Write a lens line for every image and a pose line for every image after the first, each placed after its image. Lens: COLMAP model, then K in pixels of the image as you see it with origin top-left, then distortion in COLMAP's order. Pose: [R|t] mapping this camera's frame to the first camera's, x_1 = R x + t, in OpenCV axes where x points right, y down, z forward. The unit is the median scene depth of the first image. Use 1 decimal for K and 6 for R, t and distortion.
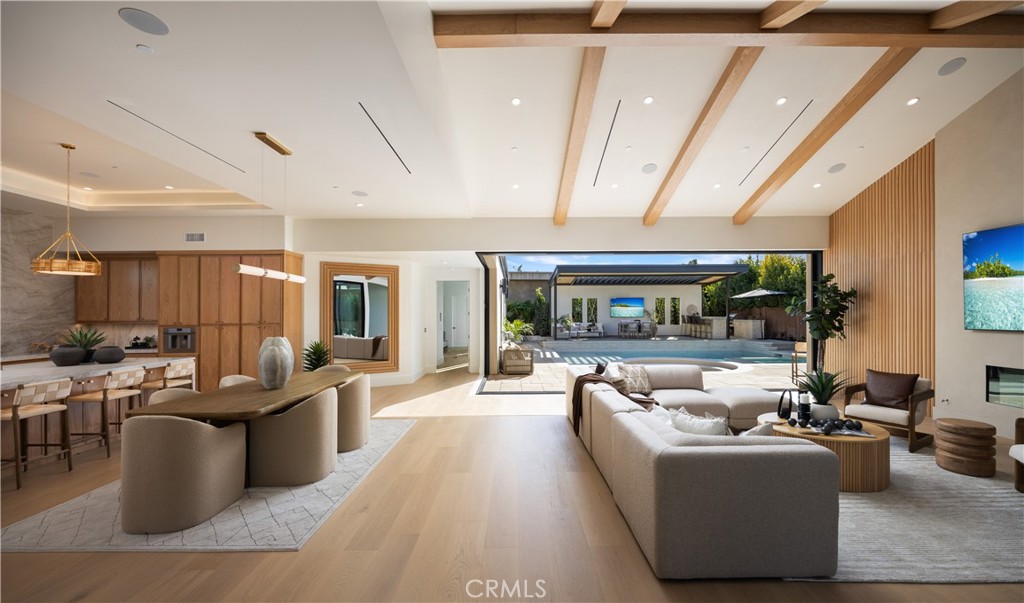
lens RADIAL K [[409.1, 0, 512.6], [0, 409.1, 314.3], [0, 0, 1]] dist [0.000048, 0.000034]
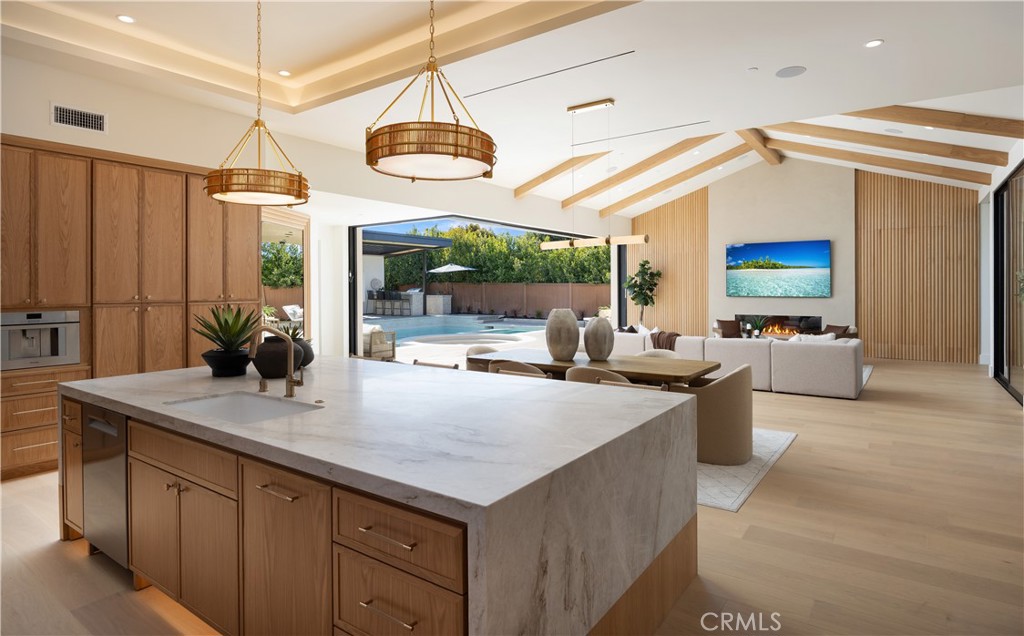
lens RADIAL K [[548.7, 0, 512.3], [0, 548.7, 294.7], [0, 0, 1]] dist [0.000056, -0.000014]
pose [[0.581619, -0.005270, 0.813444, -0.934802], [0.000151, 0.999980, 0.006371, 0.009354], [-0.813461, -0.003582, 0.581608, 0.215332]]
